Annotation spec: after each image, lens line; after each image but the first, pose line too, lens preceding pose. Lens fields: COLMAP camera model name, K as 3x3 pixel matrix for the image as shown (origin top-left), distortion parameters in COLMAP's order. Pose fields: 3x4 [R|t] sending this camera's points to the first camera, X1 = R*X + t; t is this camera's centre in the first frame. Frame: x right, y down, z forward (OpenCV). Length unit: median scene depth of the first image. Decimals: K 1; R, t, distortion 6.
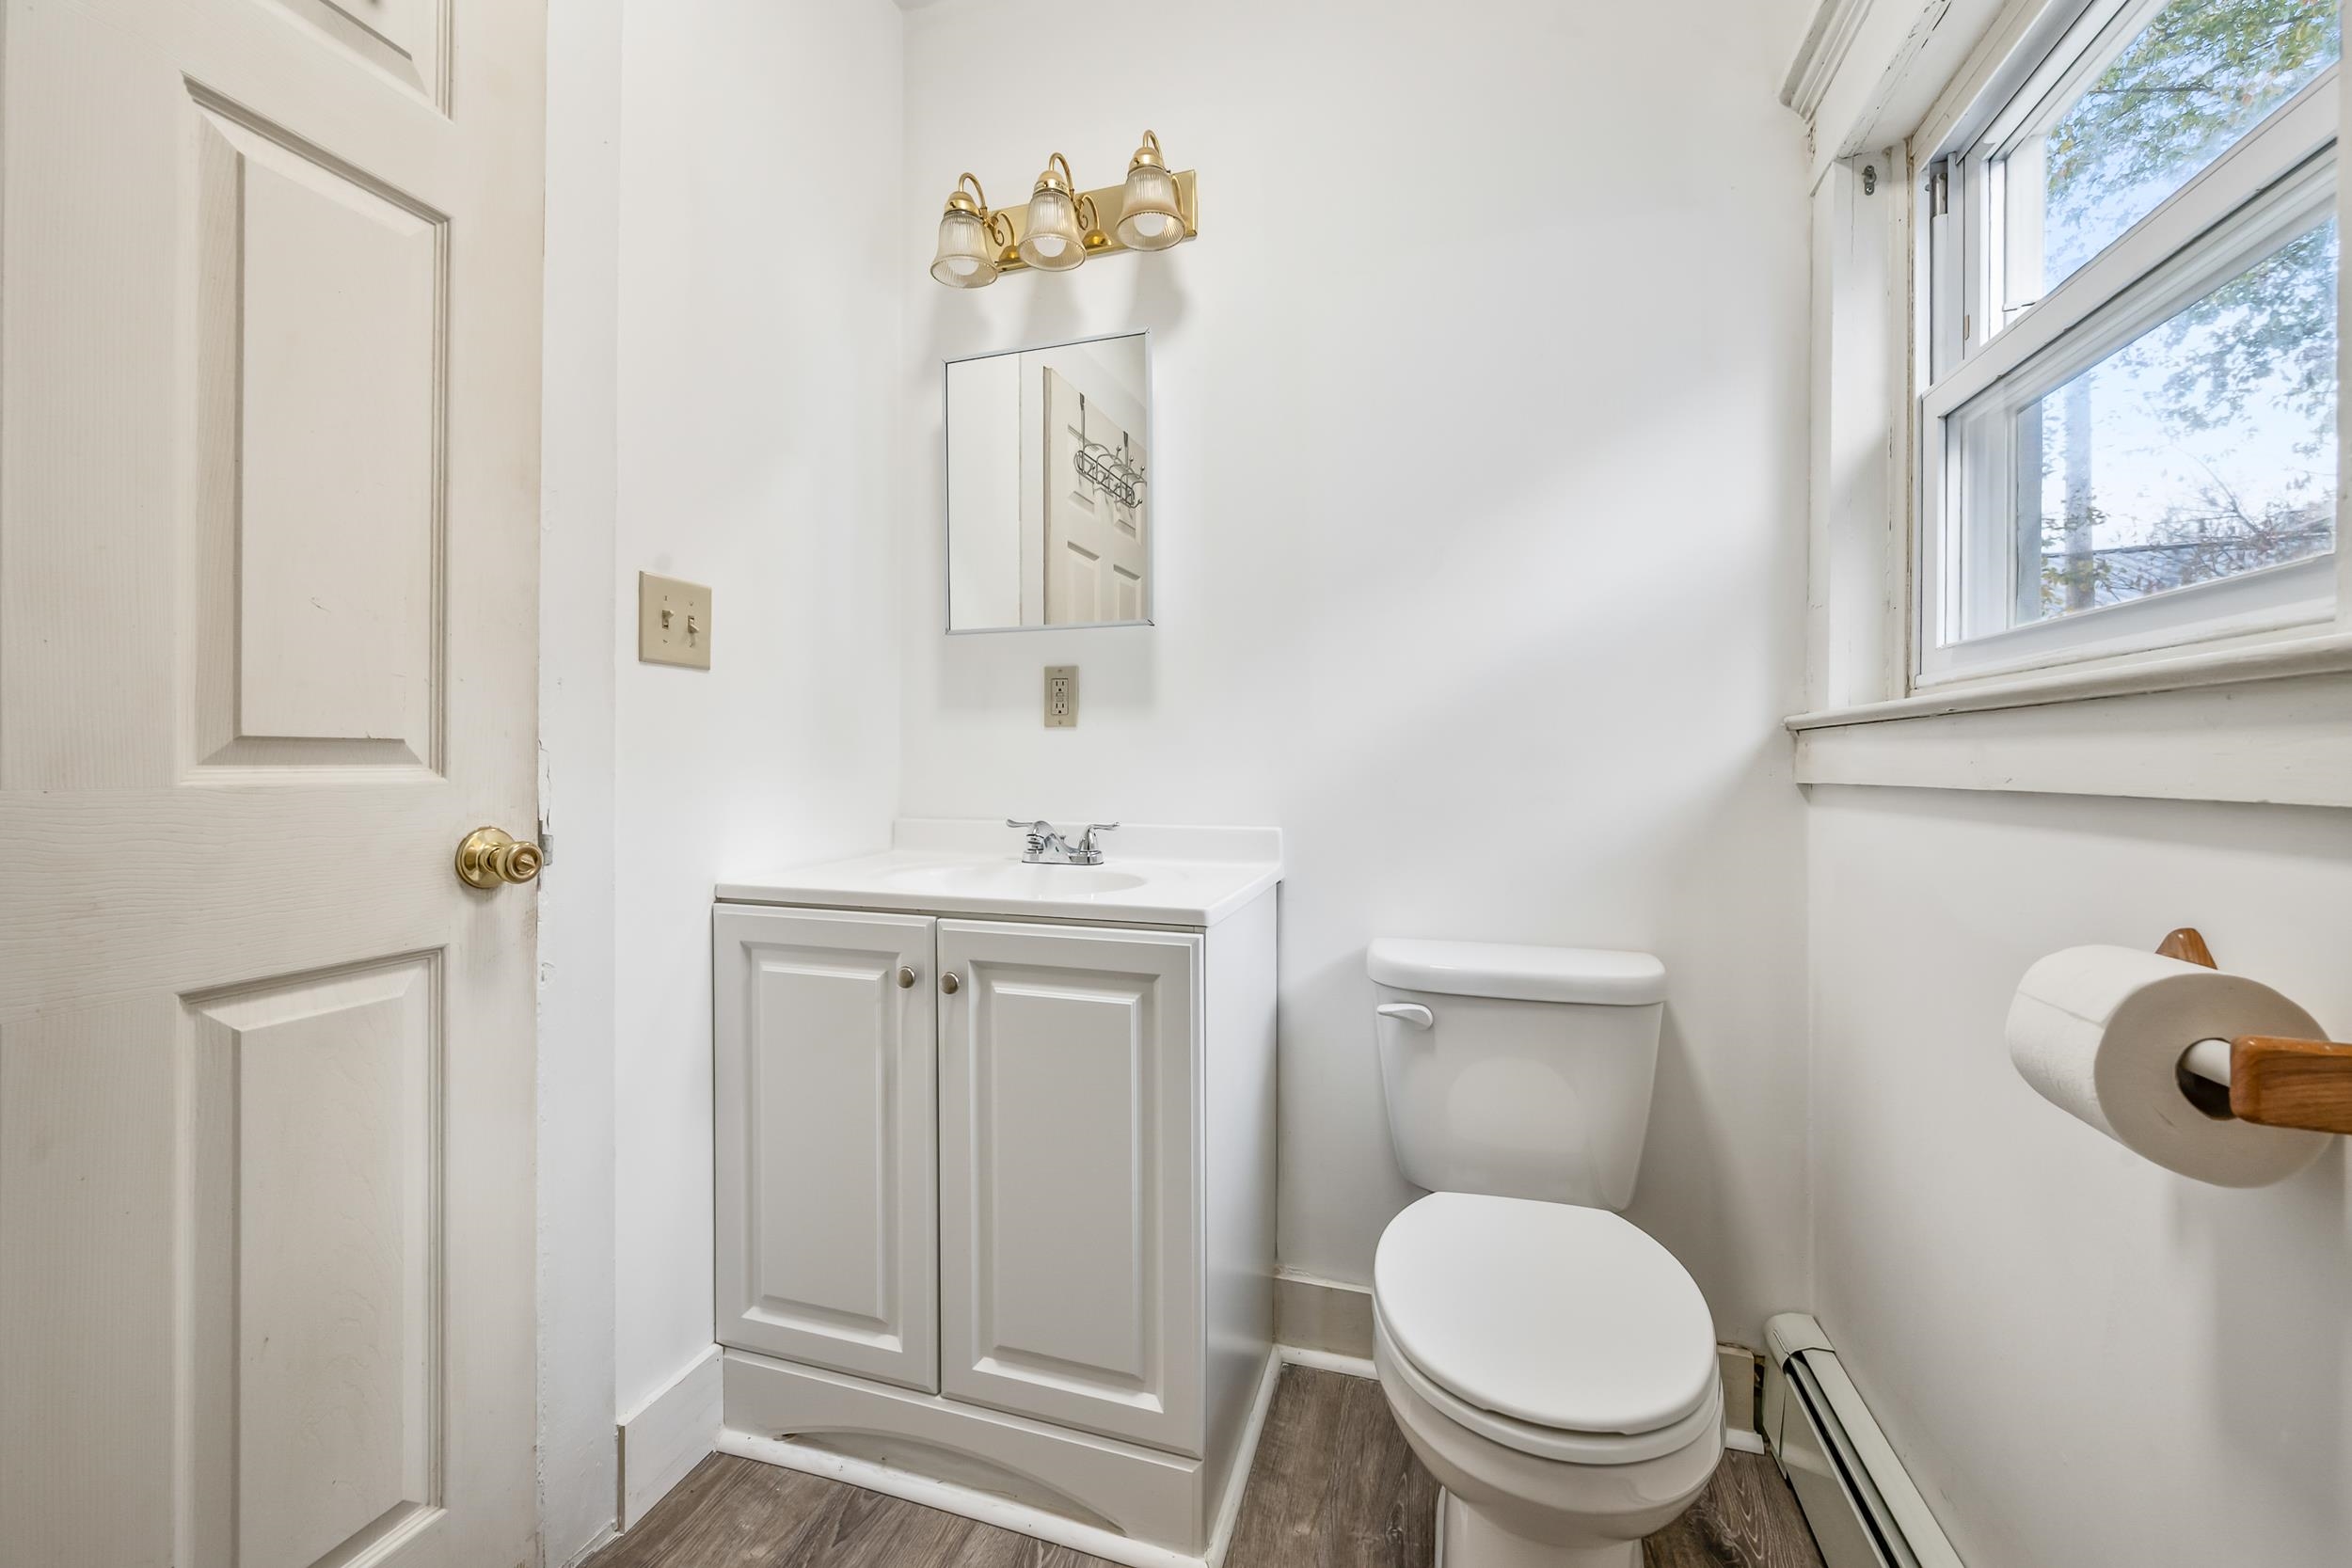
lens RADIAL K [[921.5, 0, 1178.7], [0, 921.5, 753.6], [0, 0, 1]] dist [-0.001479, -0.000199]
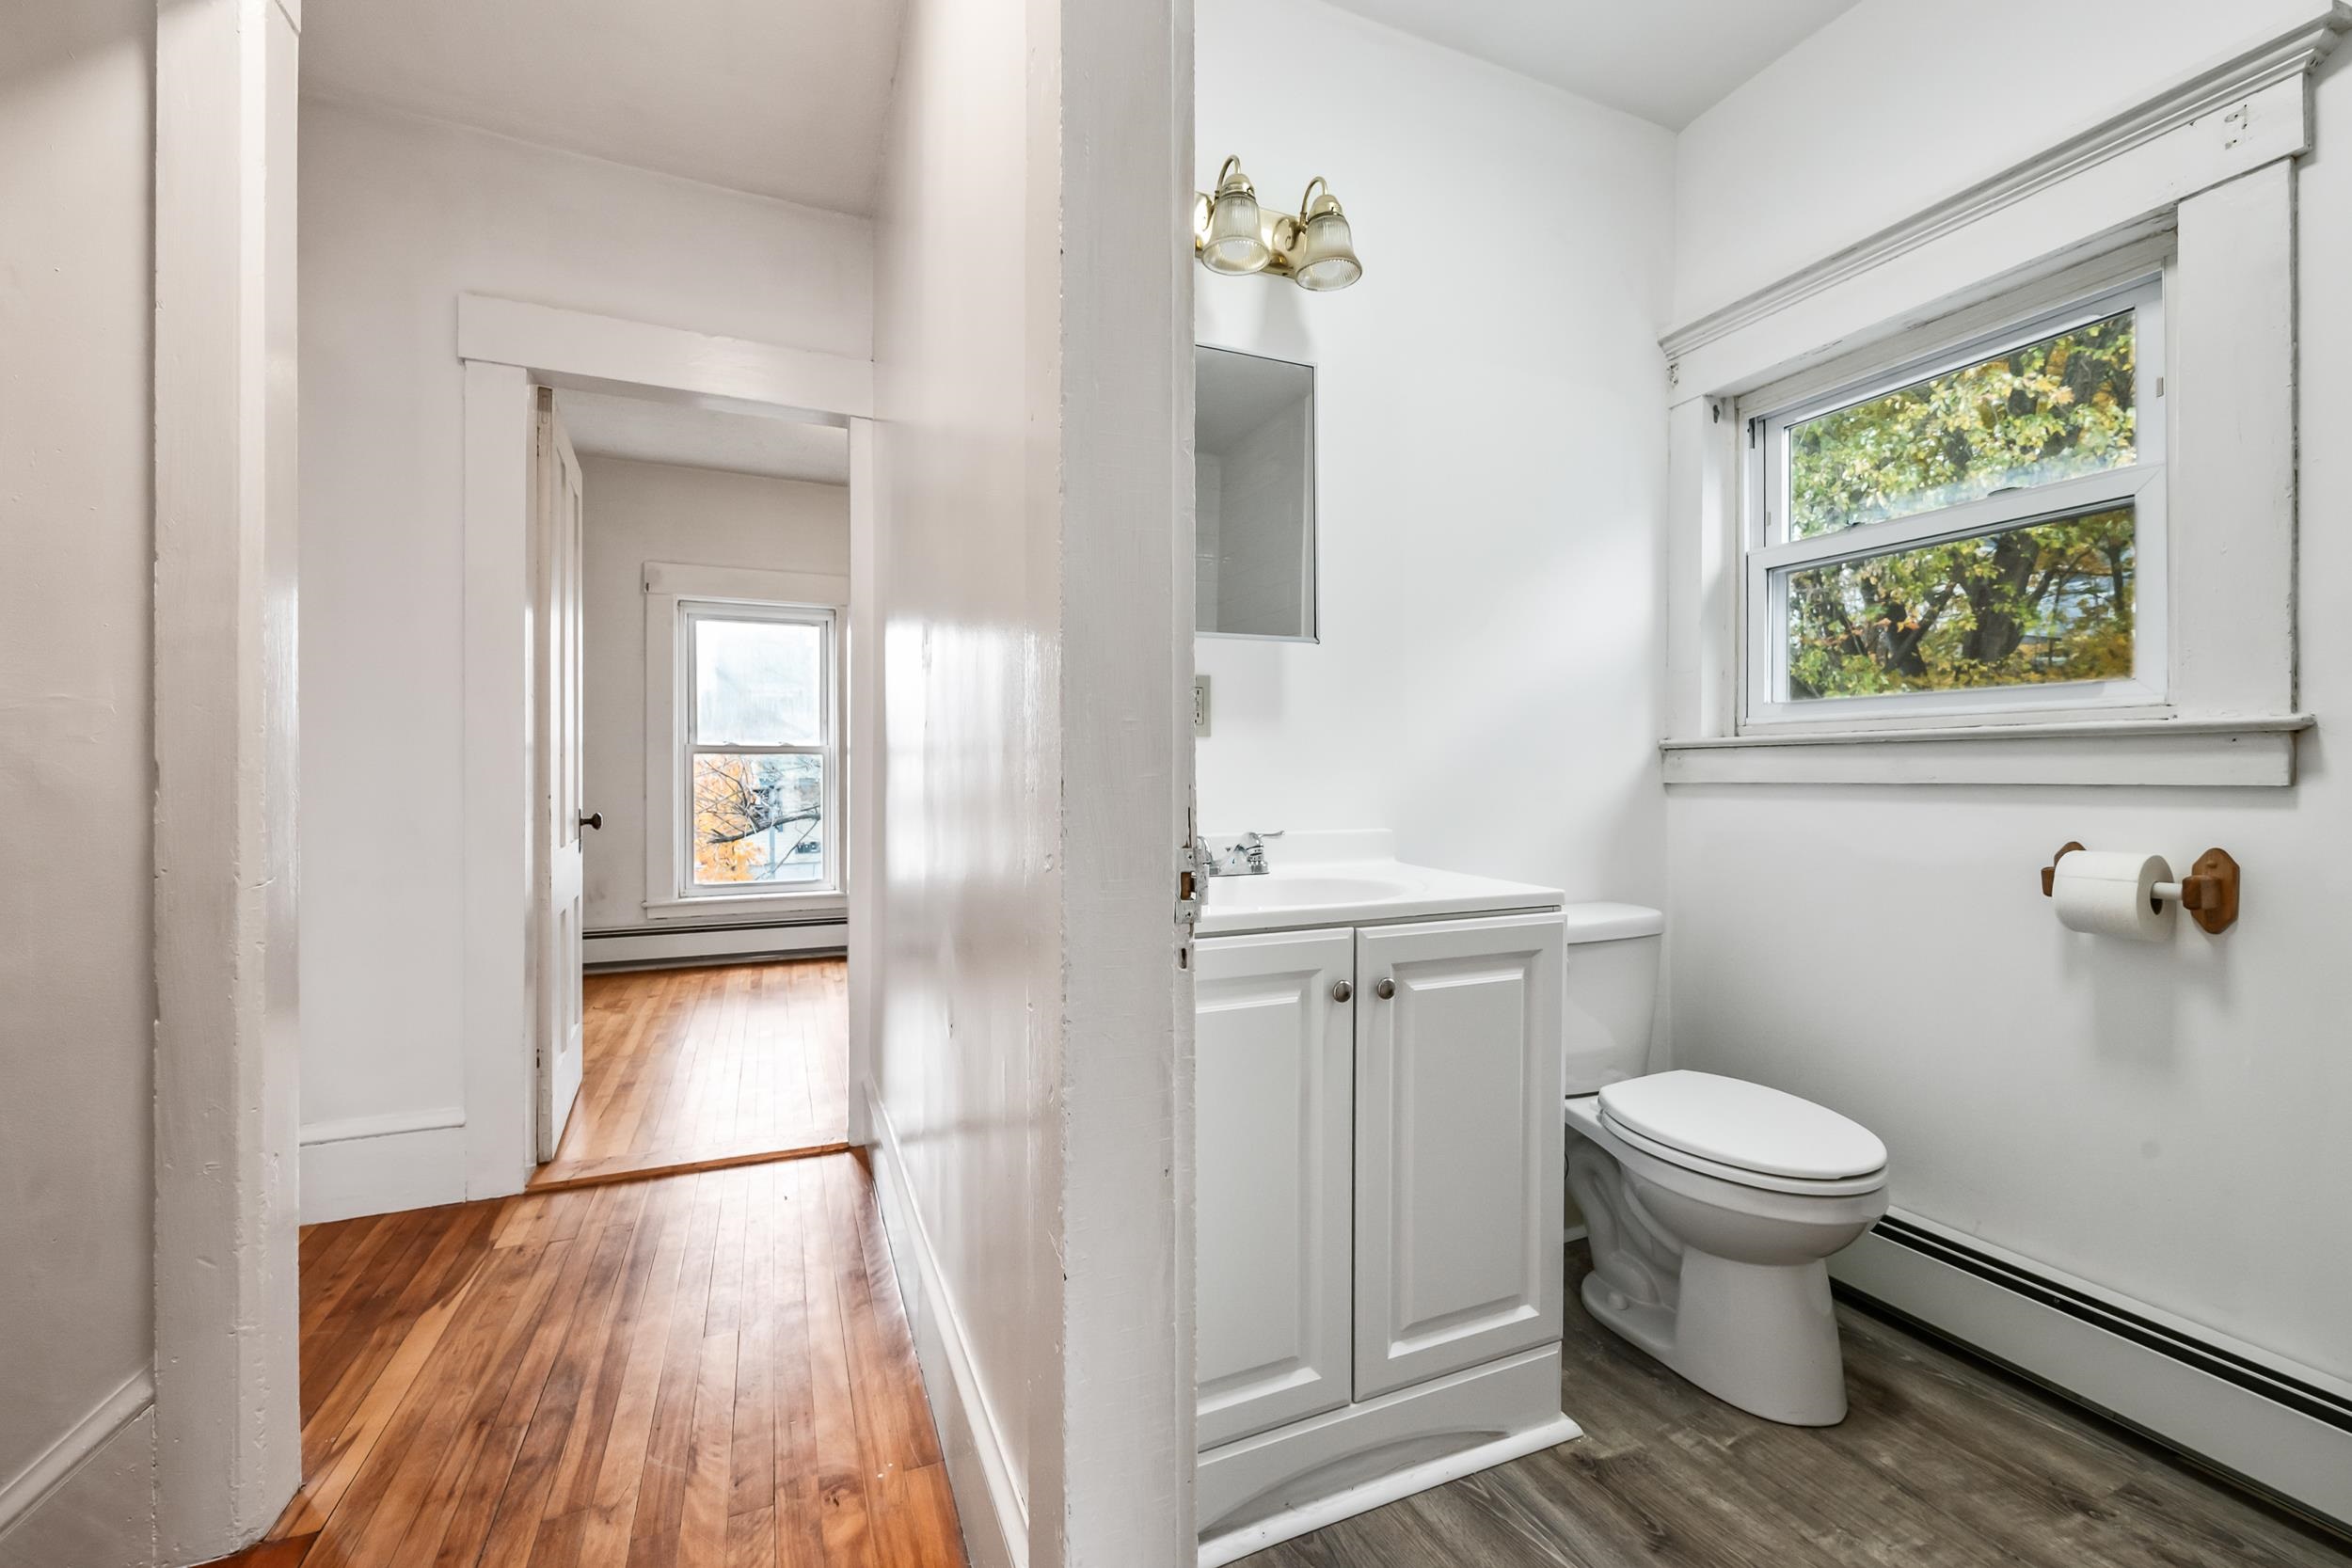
lens RADIAL K [[936.7, 0, 1172.0], [0, 936.7, 767.3], [0, 0, 1]] dist [0.001781, 0.000075]
pose [[0.761465, -0.002786, 0.648201, -1.074342], [-0.000998, 0.999985, 0.005471, -0.001809], [-0.648206, -0.004813, 0.761450, 0.353388]]
